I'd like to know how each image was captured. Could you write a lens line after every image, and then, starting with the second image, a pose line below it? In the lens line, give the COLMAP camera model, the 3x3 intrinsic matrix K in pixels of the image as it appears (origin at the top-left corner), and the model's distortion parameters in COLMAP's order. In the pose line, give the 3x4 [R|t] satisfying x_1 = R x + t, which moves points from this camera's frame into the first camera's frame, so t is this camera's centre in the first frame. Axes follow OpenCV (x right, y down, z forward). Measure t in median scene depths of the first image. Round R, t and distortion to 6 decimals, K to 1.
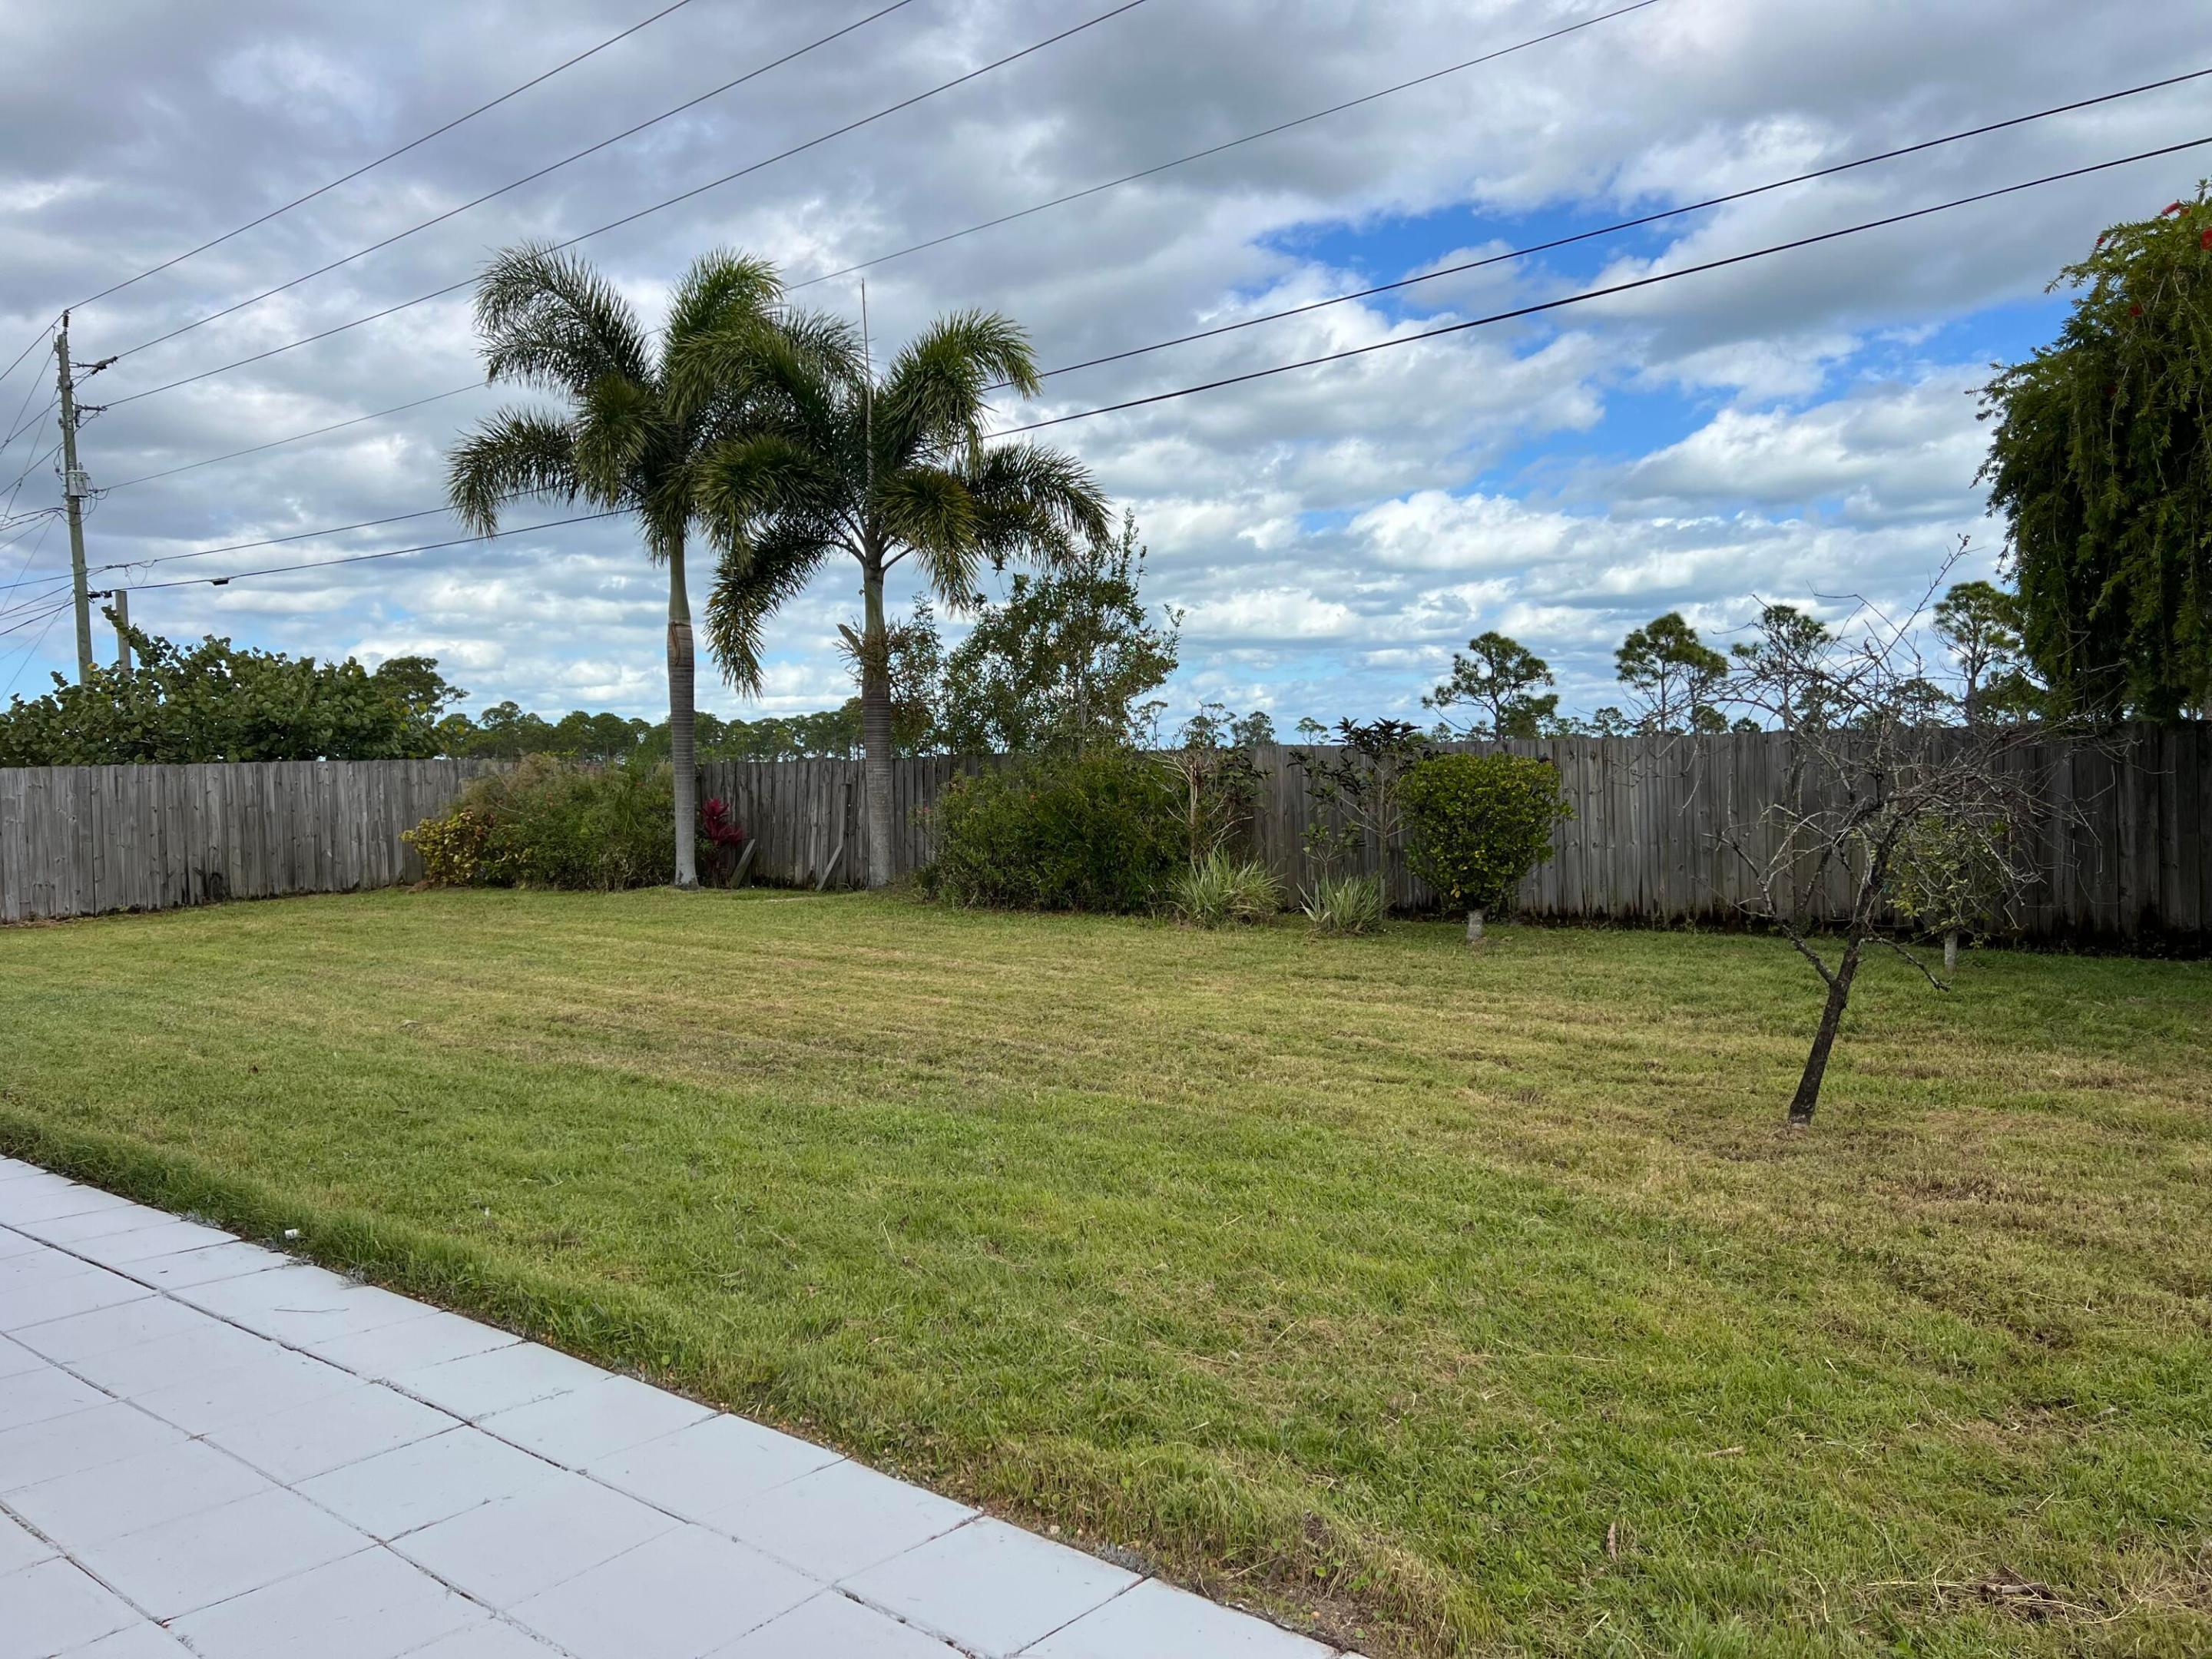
lens RADIAL K [[1653.7, 0, 1105.6], [0, 1653.7, 849.2], [0, 0, 1]] dist [0.103919, -0.141075]
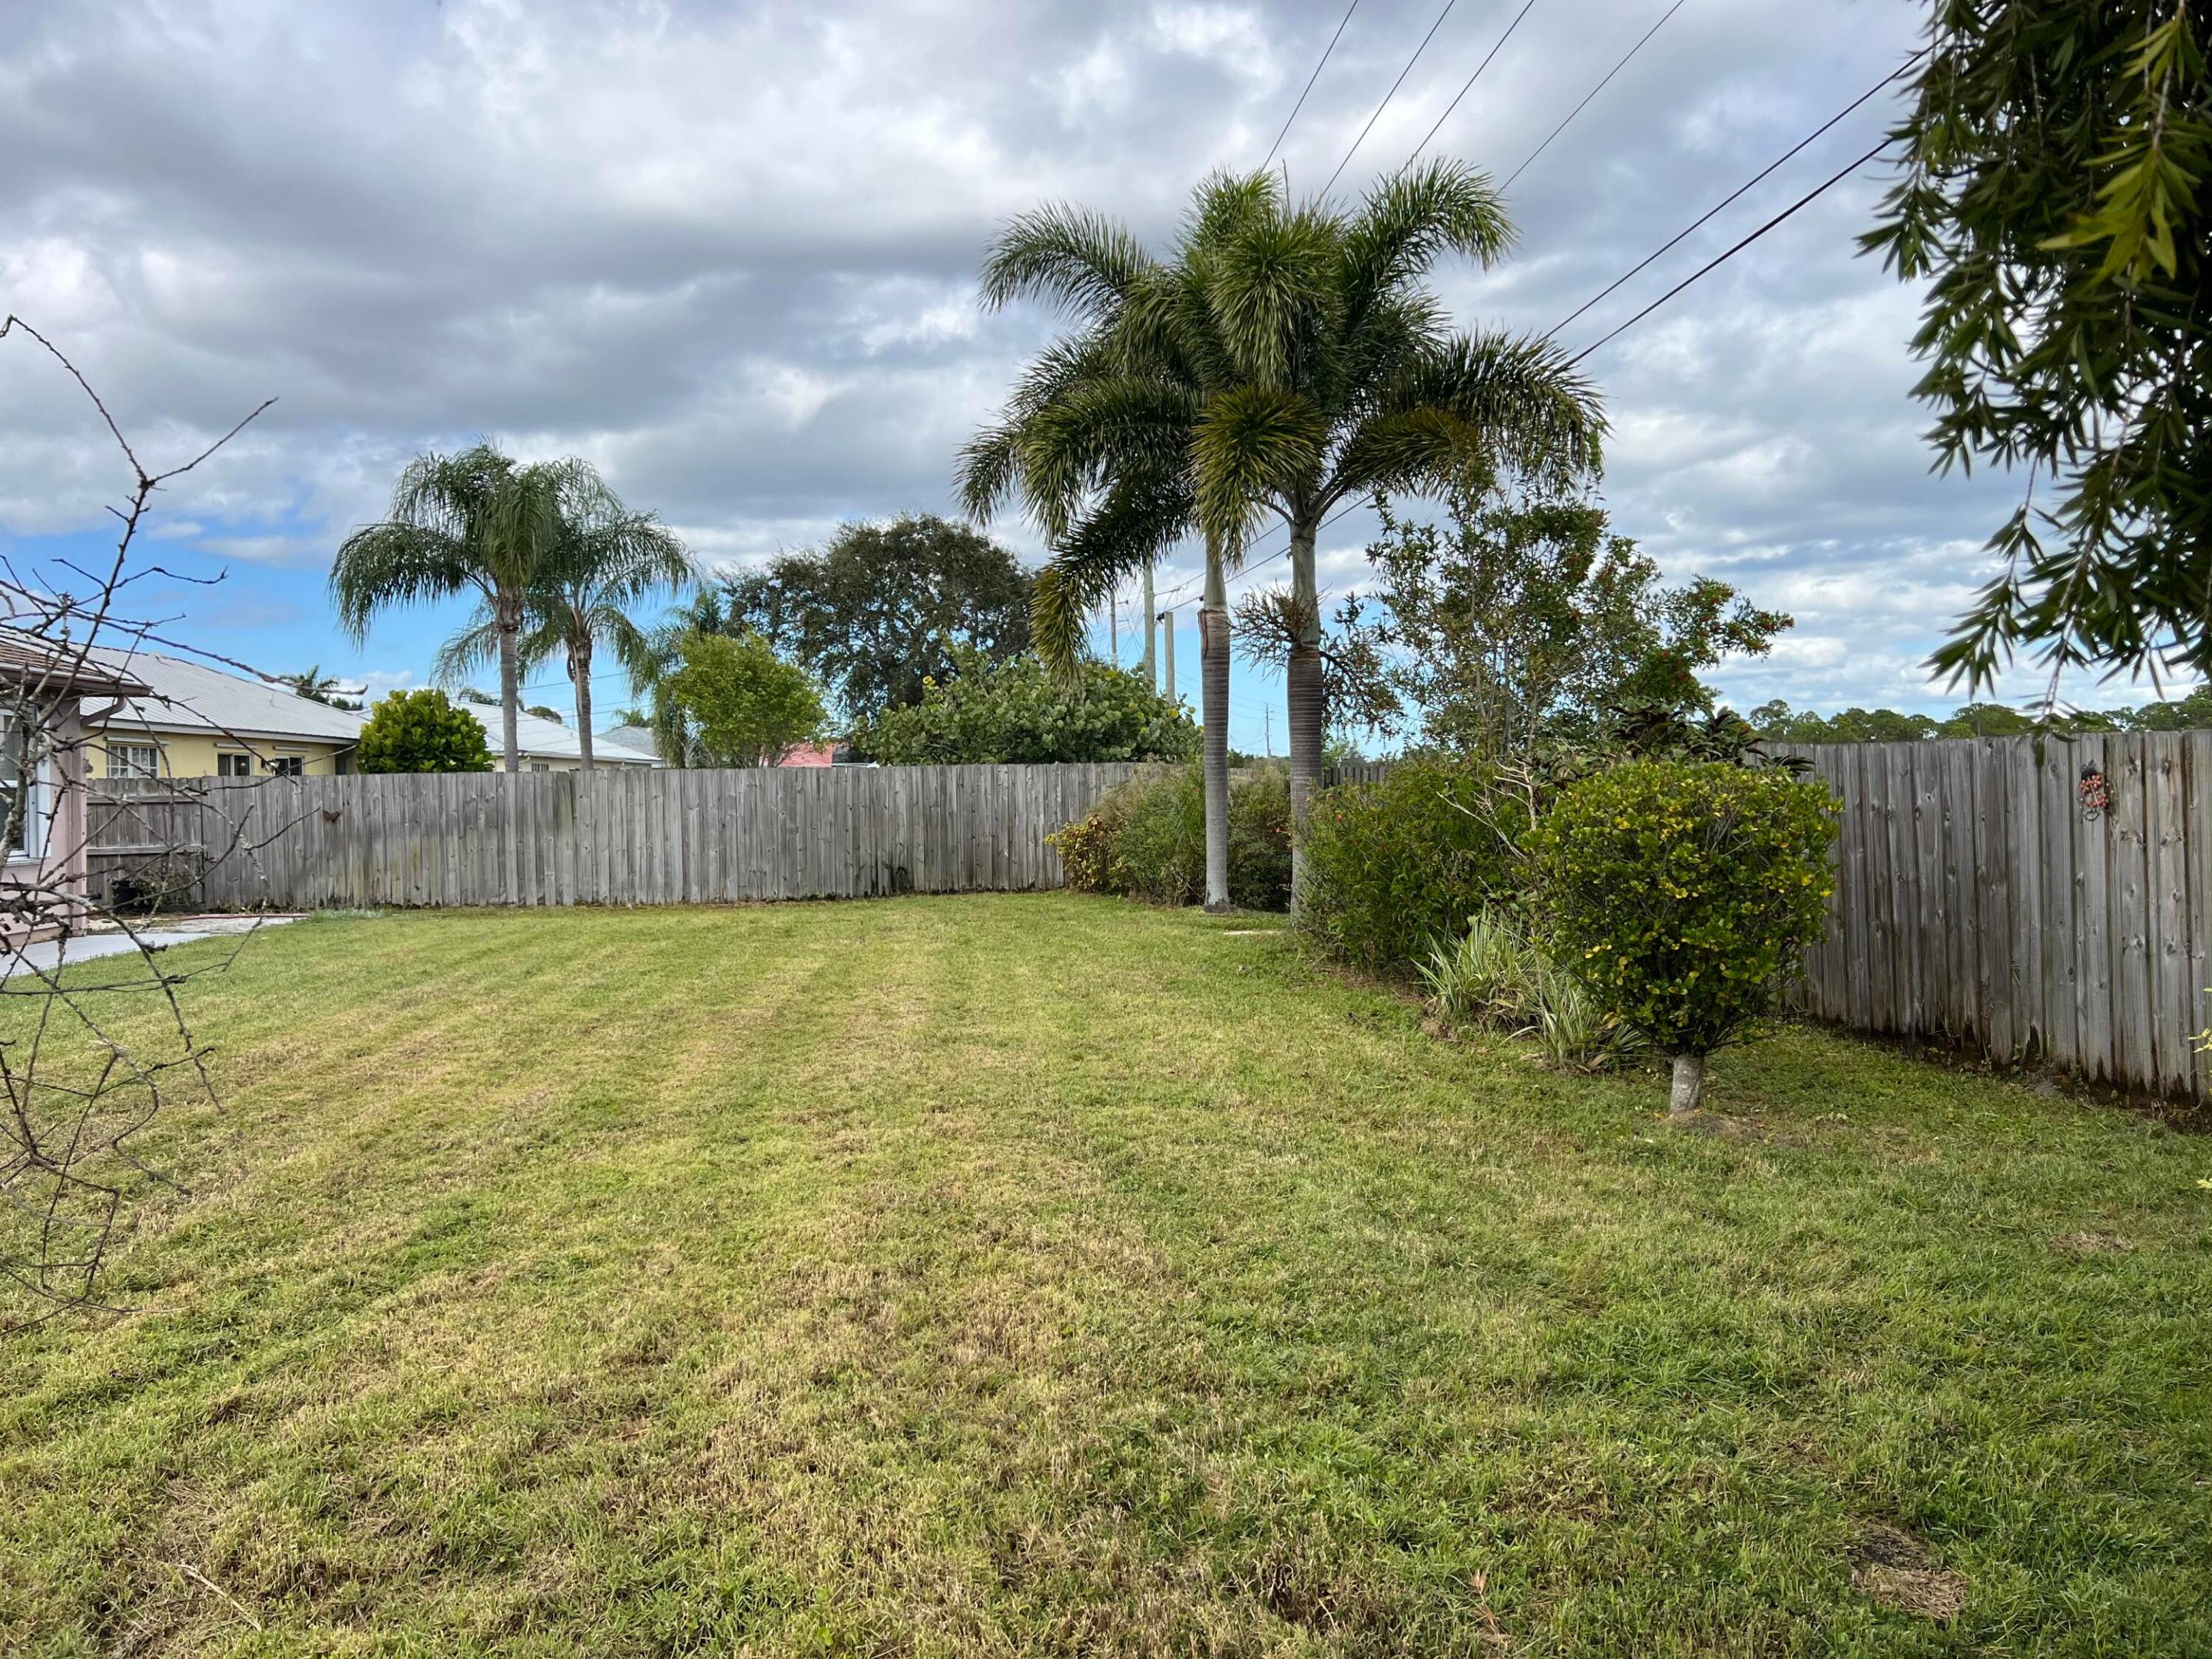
lens RADIAL K [[1653.7, 0, 1105.6], [0, 1653.7, 849.2], [0, 0, 1]] dist [0.103919, -0.141075]
pose [[0.738262, 0.039853, -0.673336, 0.283242], [-0.039689, 0.999090, 0.015618, -0.019334], [0.673346, 0.015193, 0.739172, 0.304652]]
